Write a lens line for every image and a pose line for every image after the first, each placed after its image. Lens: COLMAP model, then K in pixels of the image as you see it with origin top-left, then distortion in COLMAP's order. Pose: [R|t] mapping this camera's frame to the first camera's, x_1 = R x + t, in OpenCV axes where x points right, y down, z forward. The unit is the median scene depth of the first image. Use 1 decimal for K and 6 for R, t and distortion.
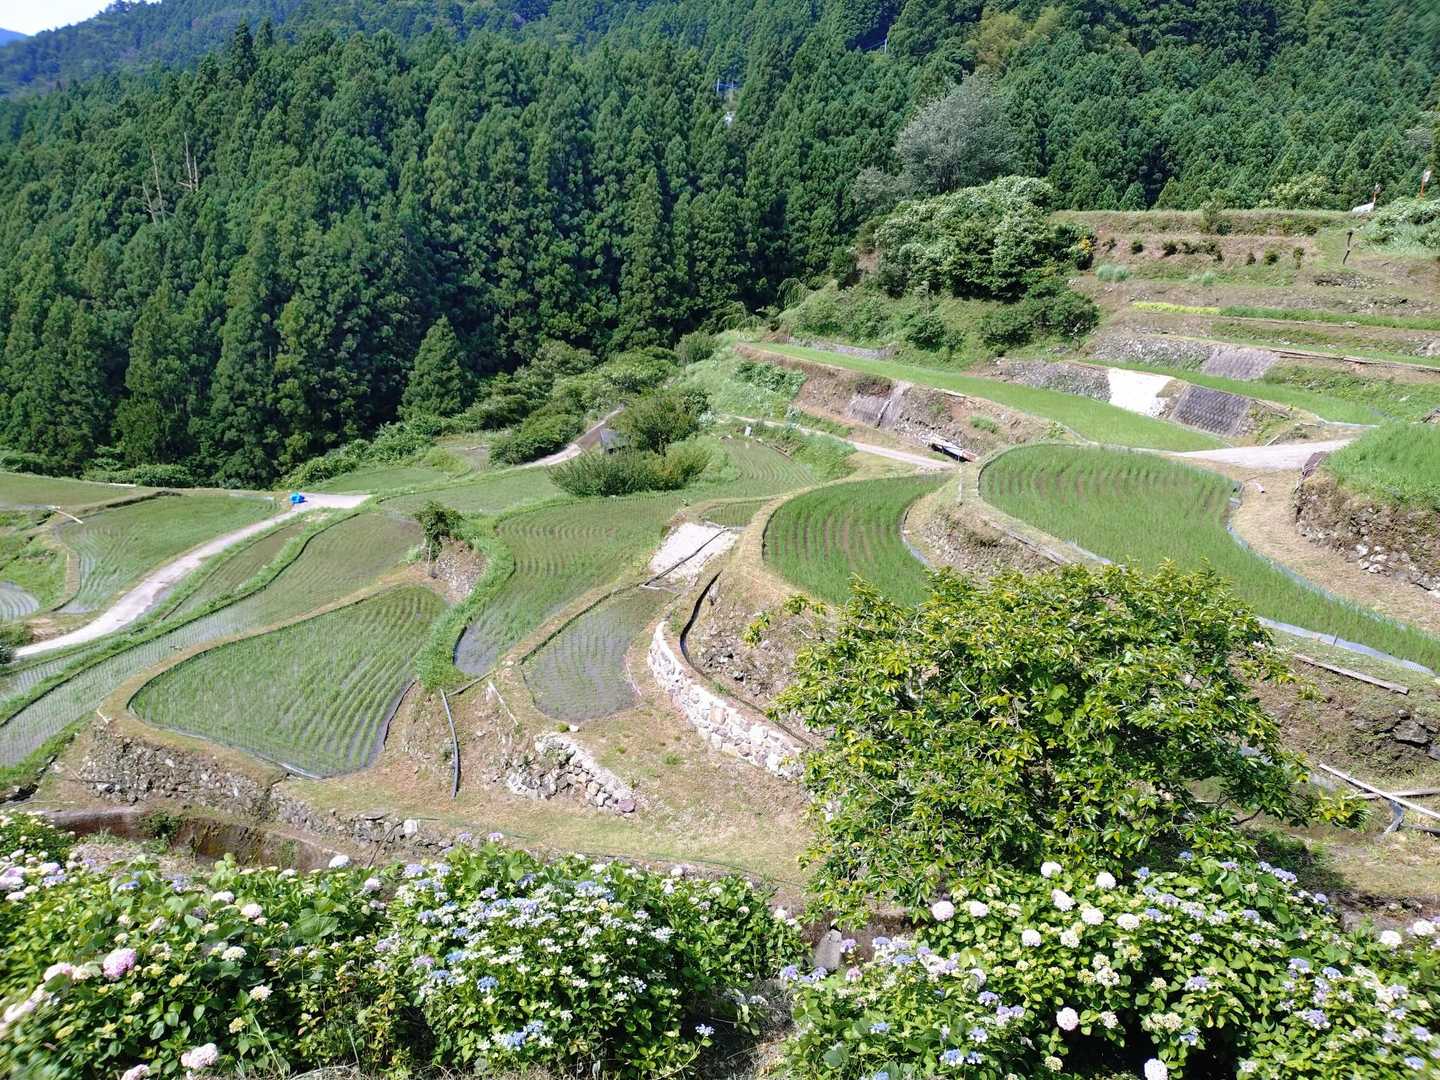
lens RADIAL K [[1112.7, 0, 712.7], [0, 1112.7, 534.1], [0, 0, 1]] dist [0.041465, -0.049973]
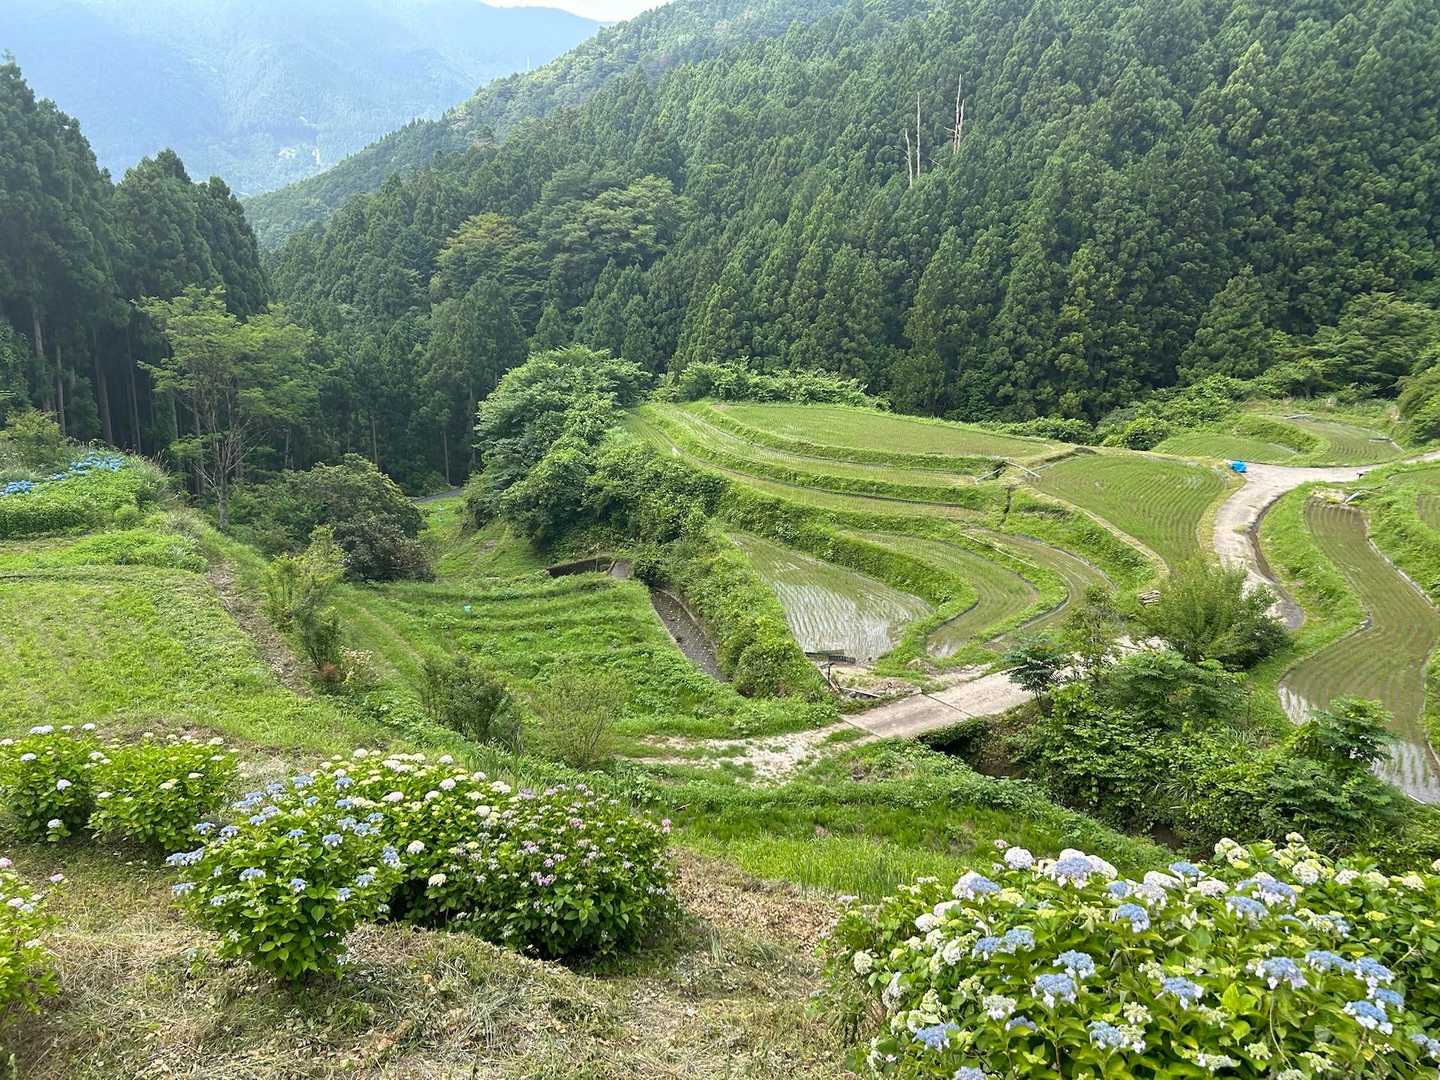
lens RADIAL K [[1112.7, 0, 703.5], [0, 1112.7, 549.5], [0, 0, 1]] dist [0.041465, -0.049973]
pose [[0.908809, 0.105578, -0.403632, -0.248486], [-0.087208, 0.994152, 0.063683, 0.009083], [0.407996, -0.022676, 0.912702, 0.013157]]
